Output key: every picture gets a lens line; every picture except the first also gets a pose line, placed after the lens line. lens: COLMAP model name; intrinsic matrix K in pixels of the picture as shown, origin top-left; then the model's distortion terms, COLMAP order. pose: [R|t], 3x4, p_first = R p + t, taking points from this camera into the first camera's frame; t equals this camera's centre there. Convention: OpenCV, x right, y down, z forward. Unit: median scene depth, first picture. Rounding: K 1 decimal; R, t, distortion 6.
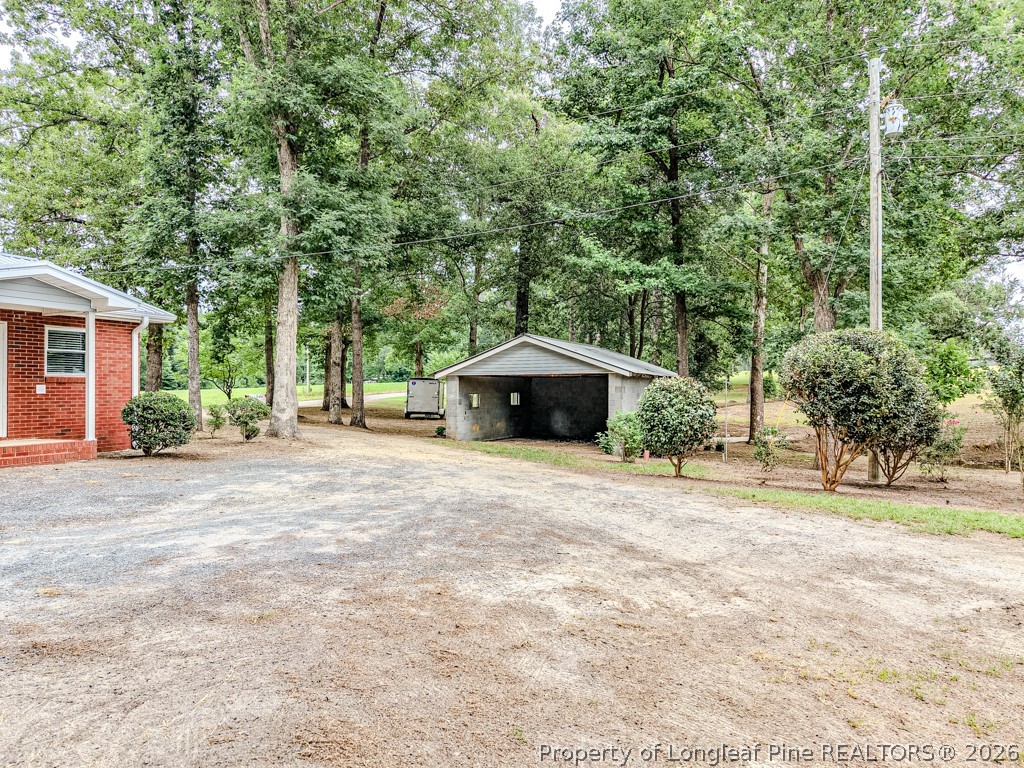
lens RADIAL K [[686.9, 0, 513.5], [0, 686.9, 388.0], [0, 0, 1]] dist [0.035851, -0.033093]
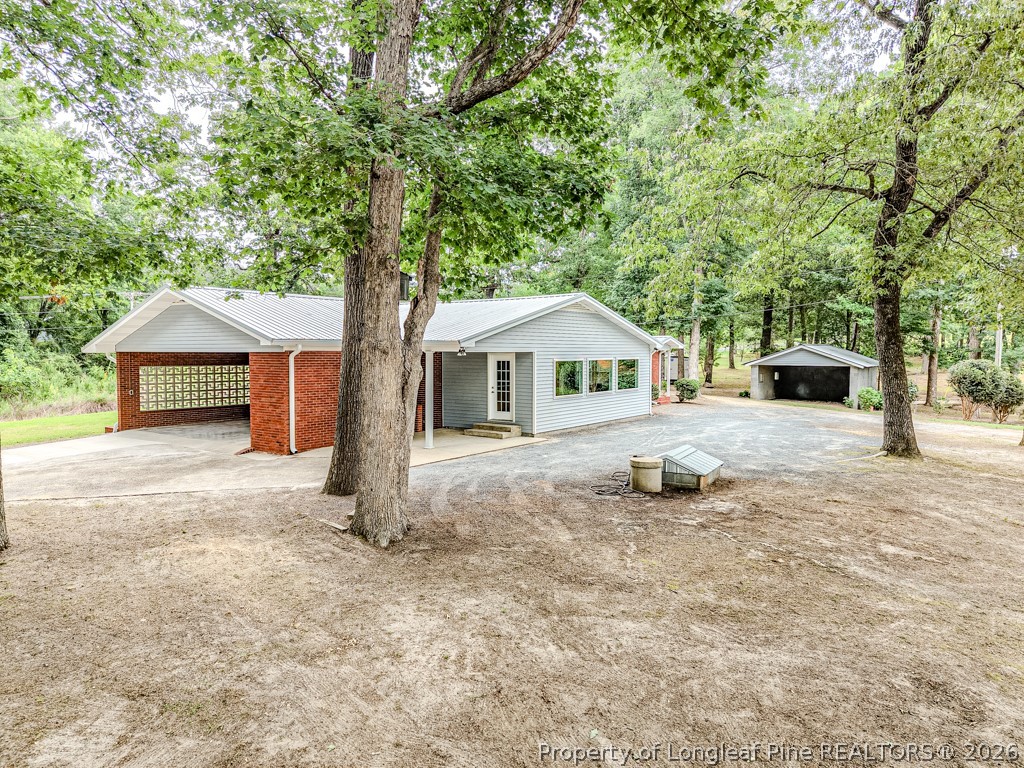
lens RADIAL K [[686.9, 0, 513.5], [0, 686.9, 388.0], [0, 0, 1]] dist [0.035851, -0.033093]
pose [[0.980496, 0.017609, -0.195747, -0.306792], [-0.005987, 0.998192, 0.059805, -0.052933], [0.196446, -0.057467, 0.978829, -0.818009]]
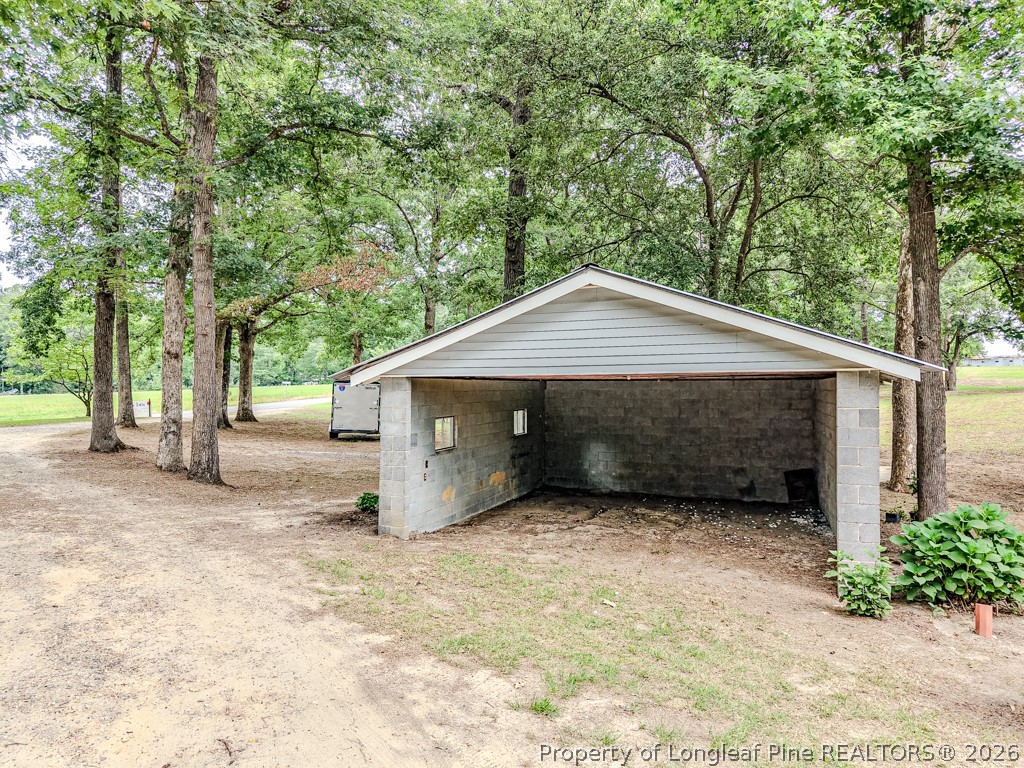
lens RADIAL K [[686.9, 0, 513.5], [0, 686.9, 388.0], [0, 0, 1]] dist [0.035851, -0.033093]
pose [[0.997361, -0.000312, 0.072597, -0.040072], [0.000418, 0.999999, -0.001442, -0.009352], [-0.072596, 0.001469, 0.997360, 0.486267]]
